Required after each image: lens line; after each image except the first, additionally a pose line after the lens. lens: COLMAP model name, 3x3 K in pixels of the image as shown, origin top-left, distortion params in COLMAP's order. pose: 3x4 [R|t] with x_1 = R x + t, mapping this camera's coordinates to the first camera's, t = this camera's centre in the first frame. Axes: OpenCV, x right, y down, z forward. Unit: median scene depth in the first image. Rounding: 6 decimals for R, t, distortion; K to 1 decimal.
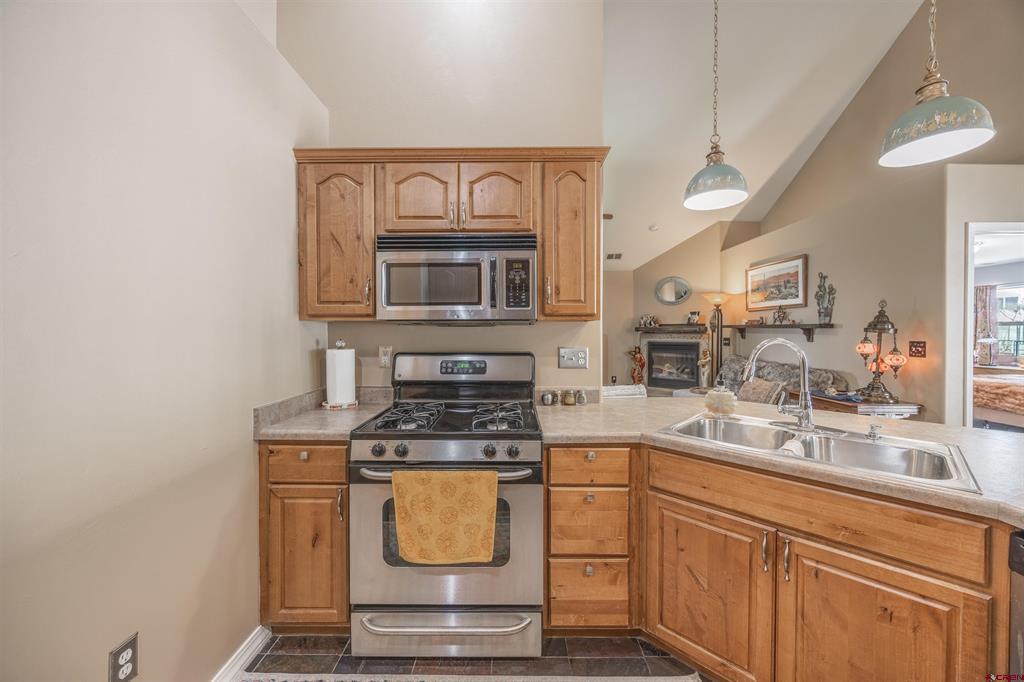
lens RADIAL K [[385.7, 0, 510.0], [0, 385.7, 338.0], [0, 0, 1]] dist [-0.002966, -0.000066]
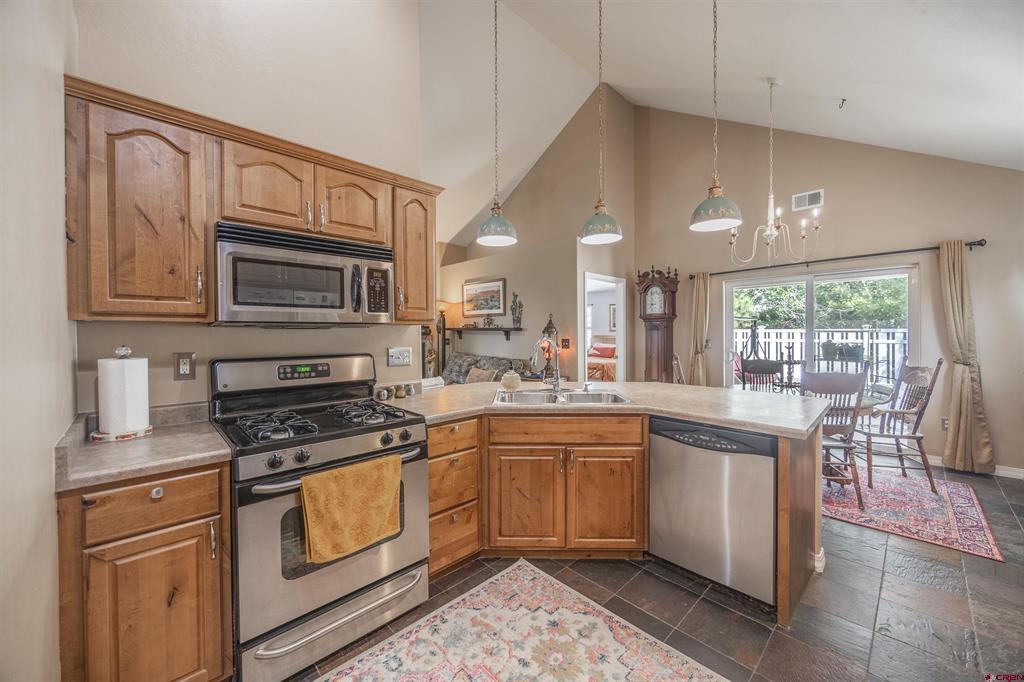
lens RADIAL K [[385.7, 0, 510.0], [0, 385.7, 338.0], [0, 0, 1]] dist [-0.002966, -0.000066]
pose [[0.716728, -0.011475, 0.697258, -0.429875], [0.014643, 0.999892, 0.001403, -0.001329], [-0.697199, 0.009205, 0.716819, -0.051063]]
